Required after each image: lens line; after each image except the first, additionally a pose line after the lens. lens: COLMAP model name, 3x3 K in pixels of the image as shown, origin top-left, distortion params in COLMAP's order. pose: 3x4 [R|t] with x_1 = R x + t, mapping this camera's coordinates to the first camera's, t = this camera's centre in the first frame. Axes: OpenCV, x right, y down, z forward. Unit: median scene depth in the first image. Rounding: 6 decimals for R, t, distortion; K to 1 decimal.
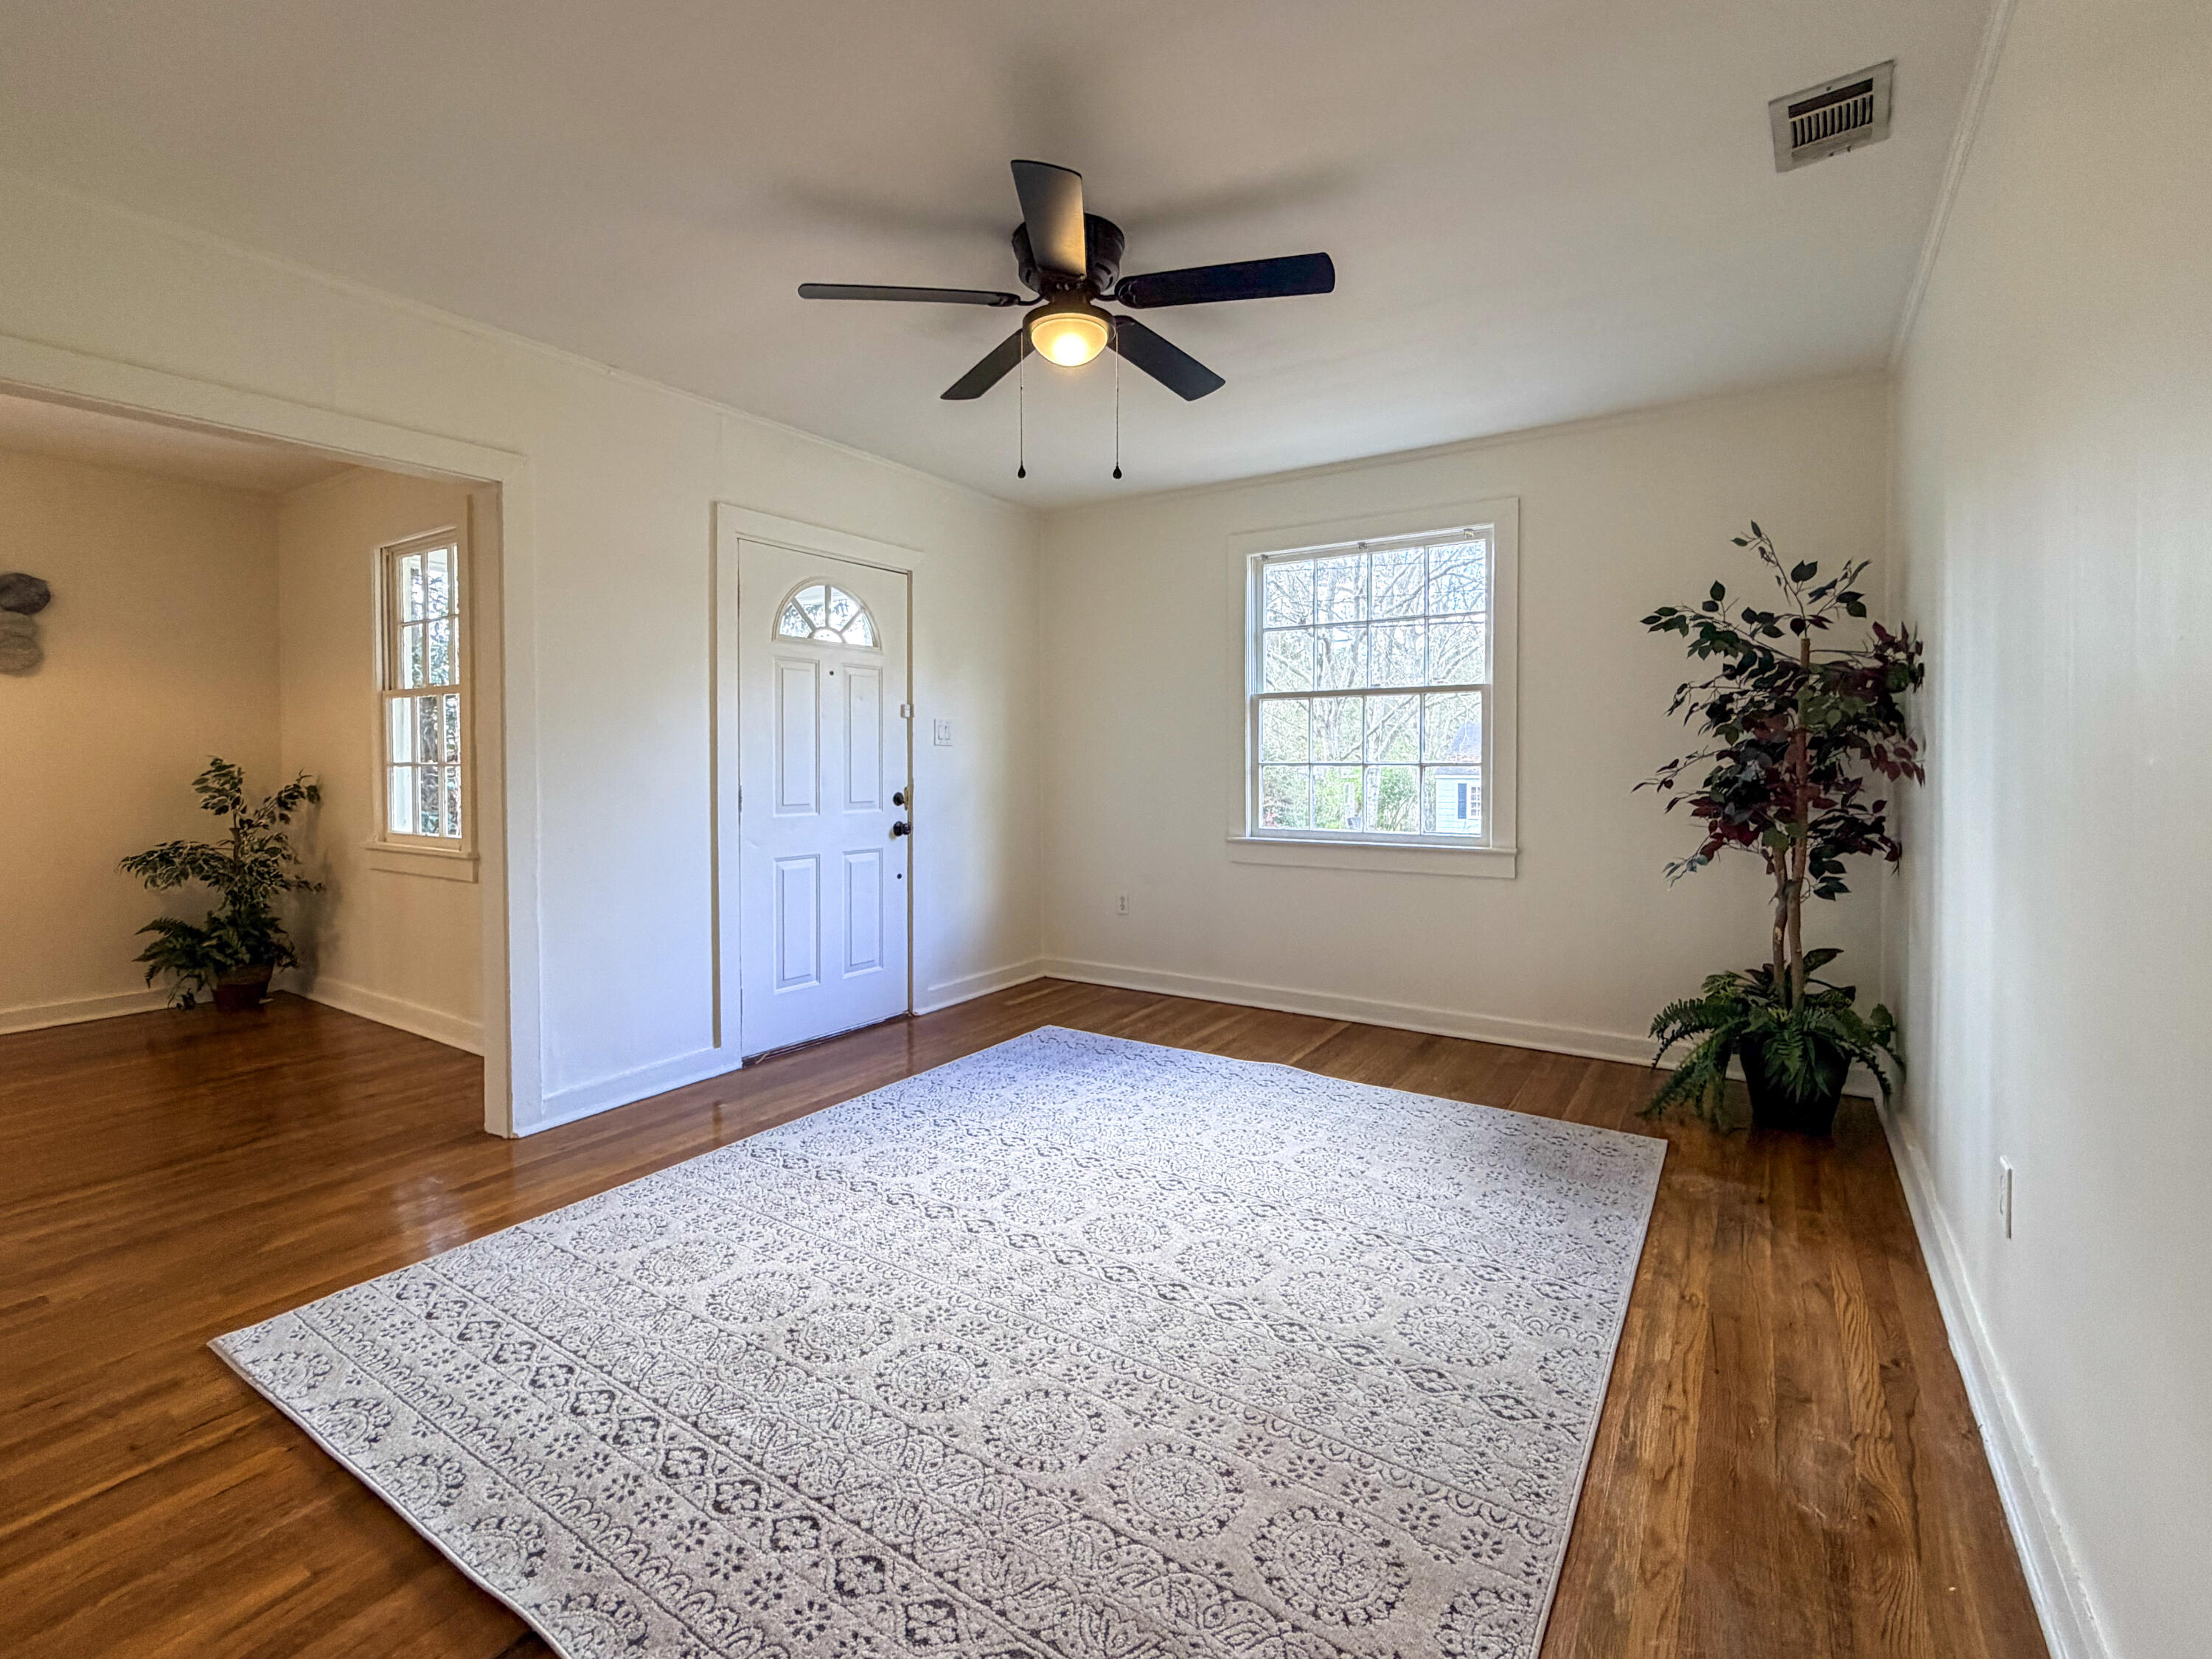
lens RADIAL K [[995.9, 0, 1106.8], [0, 995.9, 810.5], [0, 0, 1]] dist [-0.016593, 0.023700]
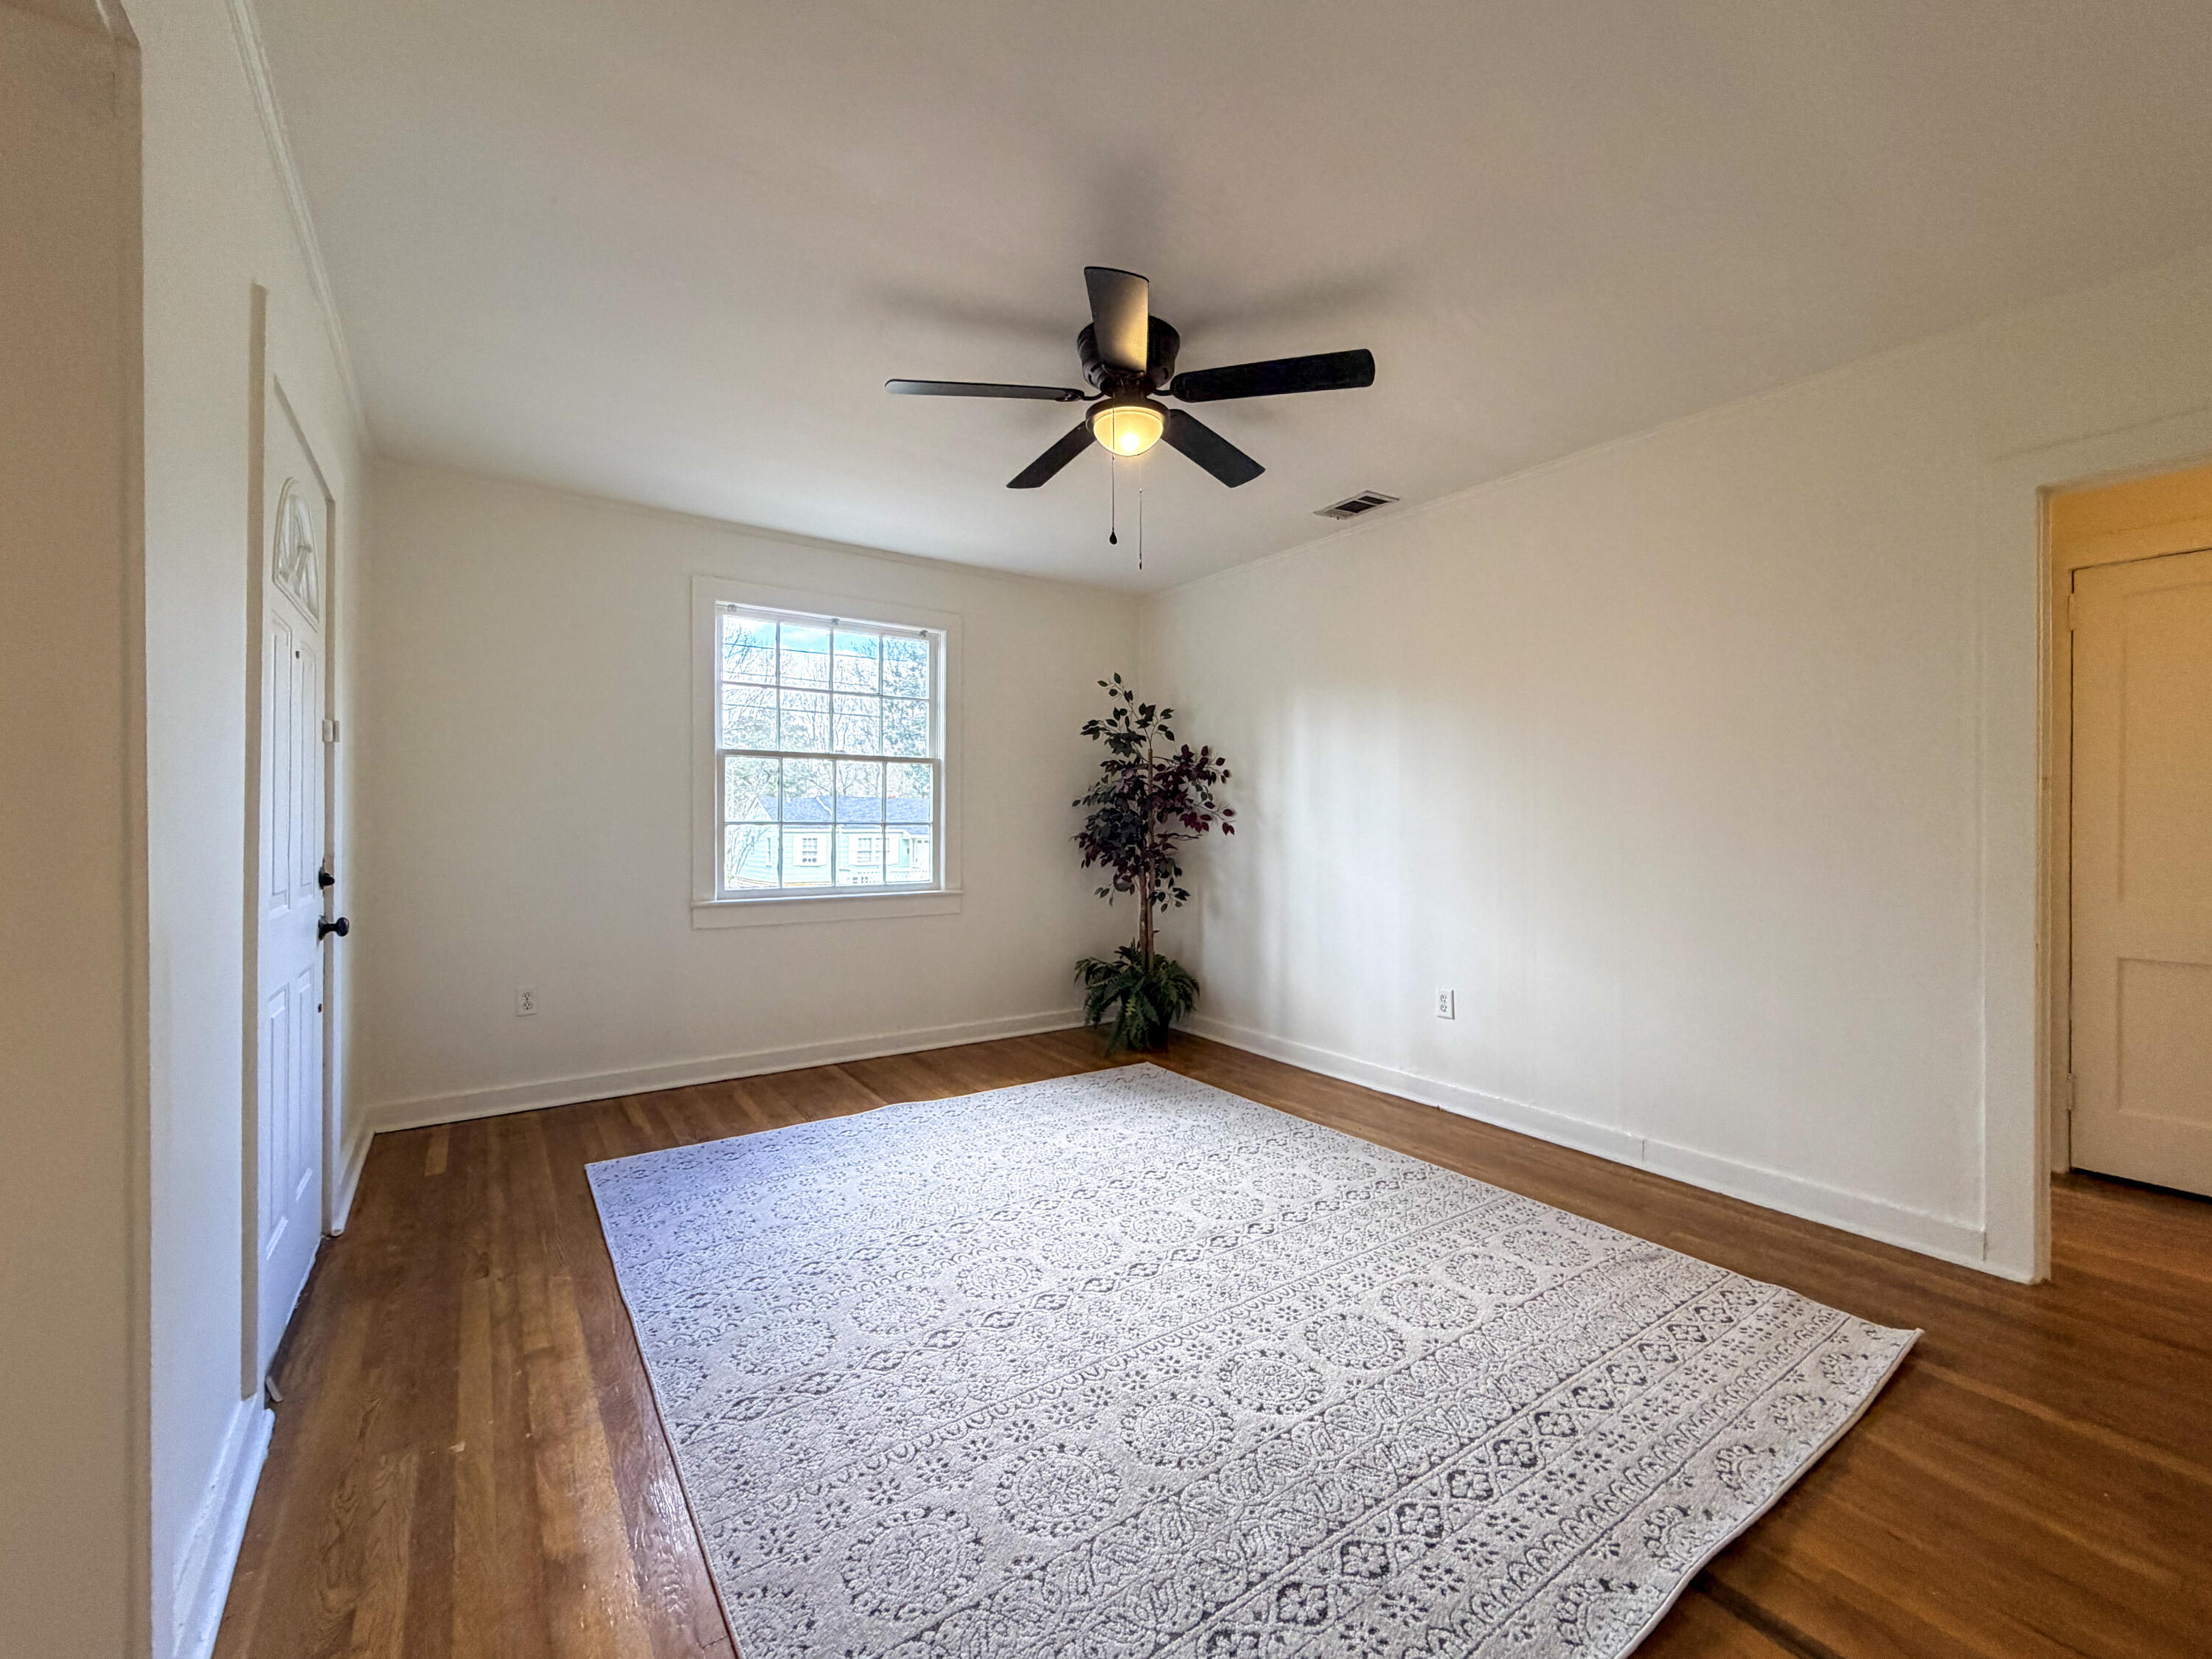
lens RADIAL K [[895.7, 0, 1106.0], [0, 895.7, 829.5], [0, 0, 1]] dist [-0.000089, 0.022376]
pose [[0.375373, -0.006856, 0.926849, -0.770828], [0.043425, 0.999005, -0.010197, -0.022797], [-0.925856, 0.044076, 0.375297, 0.513548]]
